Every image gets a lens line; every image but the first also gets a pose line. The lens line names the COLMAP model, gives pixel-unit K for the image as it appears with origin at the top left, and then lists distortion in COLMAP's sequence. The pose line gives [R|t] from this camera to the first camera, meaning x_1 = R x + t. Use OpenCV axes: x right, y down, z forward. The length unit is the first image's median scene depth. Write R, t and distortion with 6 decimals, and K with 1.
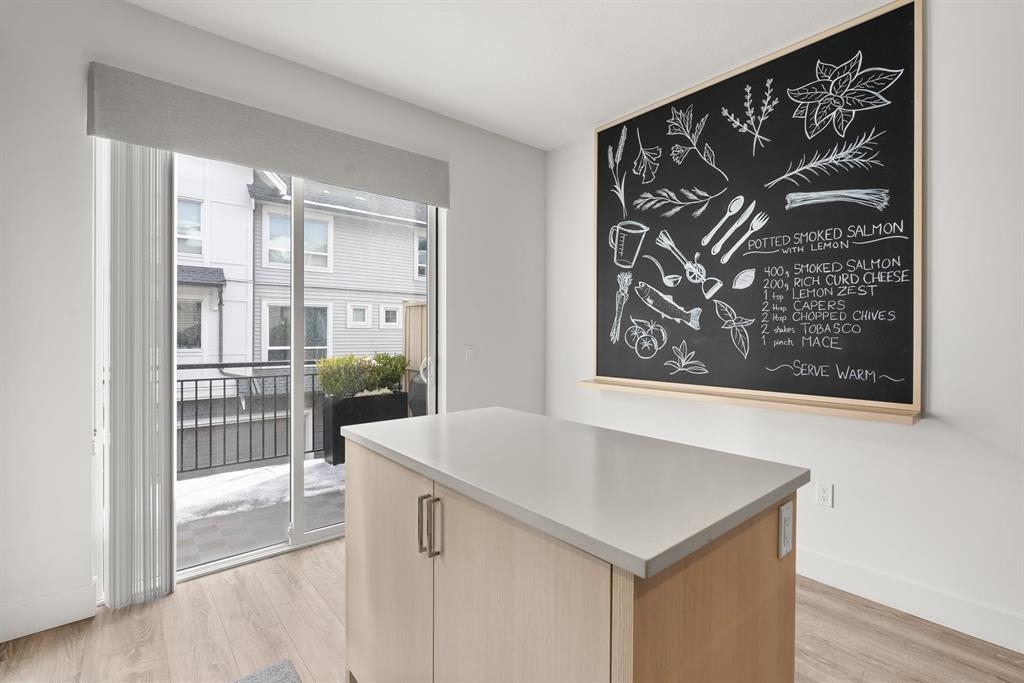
lens RADIAL K [[461.0, 0, 515.9], [0, 461.0, 336.3], [0, 0, 1]] dist [-0.010718, 0.003683]
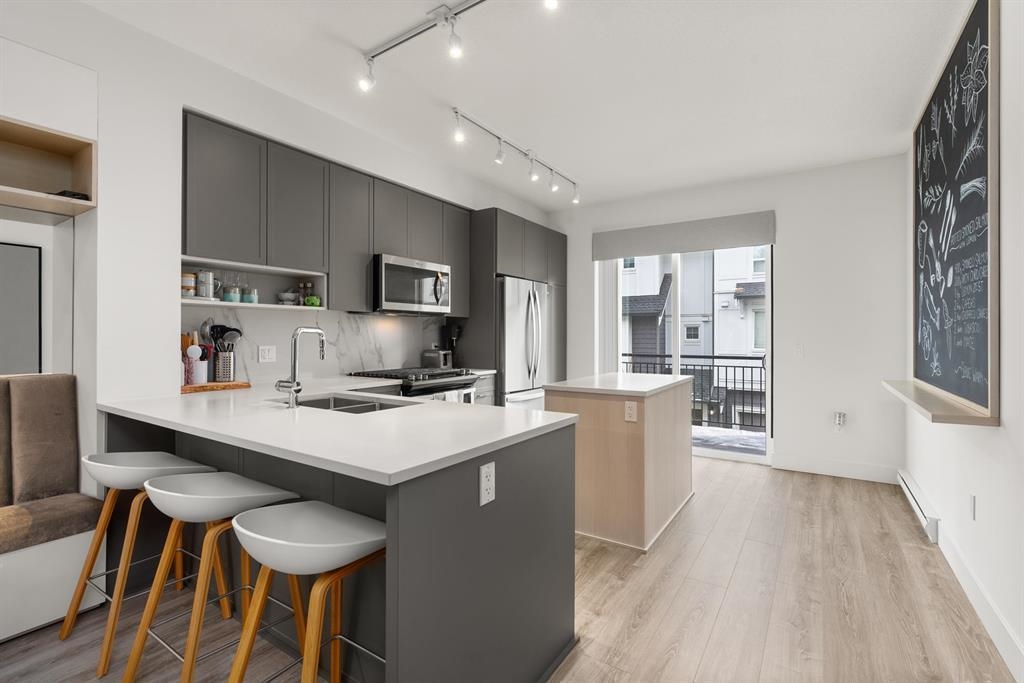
lens RADIAL K [[461.0, 0, 514.9], [0, 461.0, 338.8], [0, 0, 1]] dist [-0.010718, 0.003683]
pose [[0.273801, -0.000513, -0.961786, 0.836692], [-0.001149, 0.999999, -0.000861, 0.004536], [0.961786, 0.001341, 0.273801, -0.094671]]
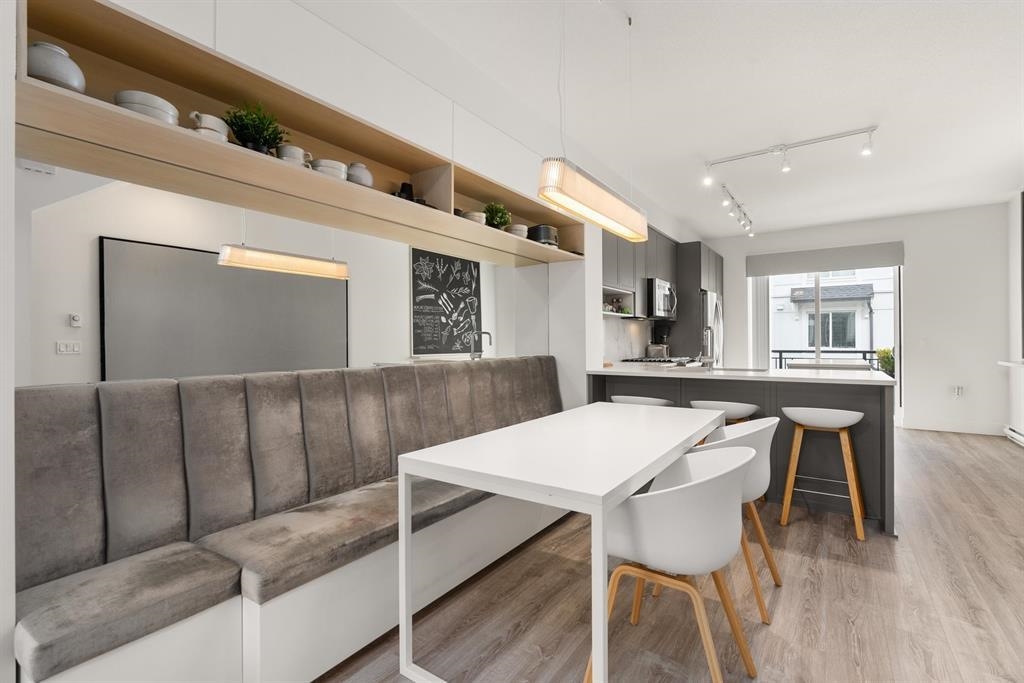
lens RADIAL K [[461.0, 0, 515.5], [0, 461.0, 340.4], [0, 0, 1]] dist [-0.010718, 0.003683]
pose [[0.254129, -0.007447, -0.967142, 1.097808], [0.006482, 0.999961, -0.005996, 0.024265], [0.967149, -0.004745, 0.254168, -0.873506]]
